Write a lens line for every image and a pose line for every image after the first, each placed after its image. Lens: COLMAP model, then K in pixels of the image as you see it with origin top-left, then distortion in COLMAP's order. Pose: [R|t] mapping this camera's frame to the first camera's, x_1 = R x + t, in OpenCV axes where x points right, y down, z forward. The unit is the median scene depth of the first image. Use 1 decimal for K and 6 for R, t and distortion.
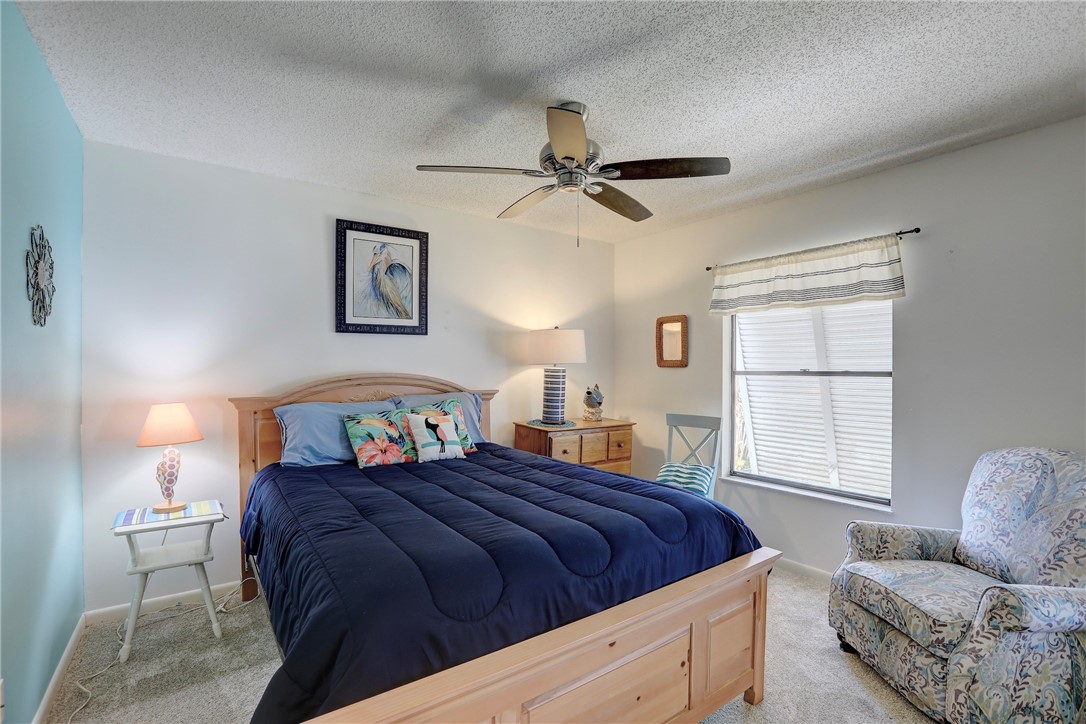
lens RADIAL K [[491.8, 0, 545.4], [0, 491.8, 363.1], [0, 0, 1]] dist [-0.058184, 0.022883]
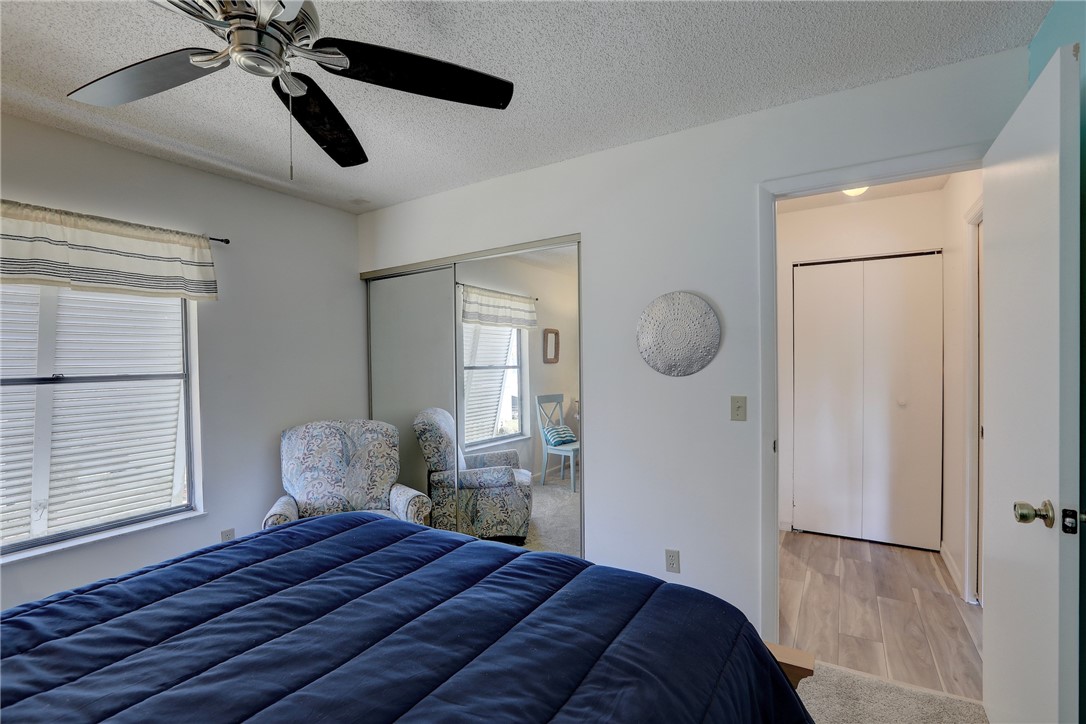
lens RADIAL K [[491.8, 0, 545.4], [0, 491.8, 363.1], [0, 0, 1]] dist [-0.058184, 0.022883]
pose [[-0.390289, 0.003187, 0.920687, -0.466943], [0.009083, 0.999959, 0.000389, 0.002771], [-0.920648, 0.008514, -0.390301, 0.711826]]
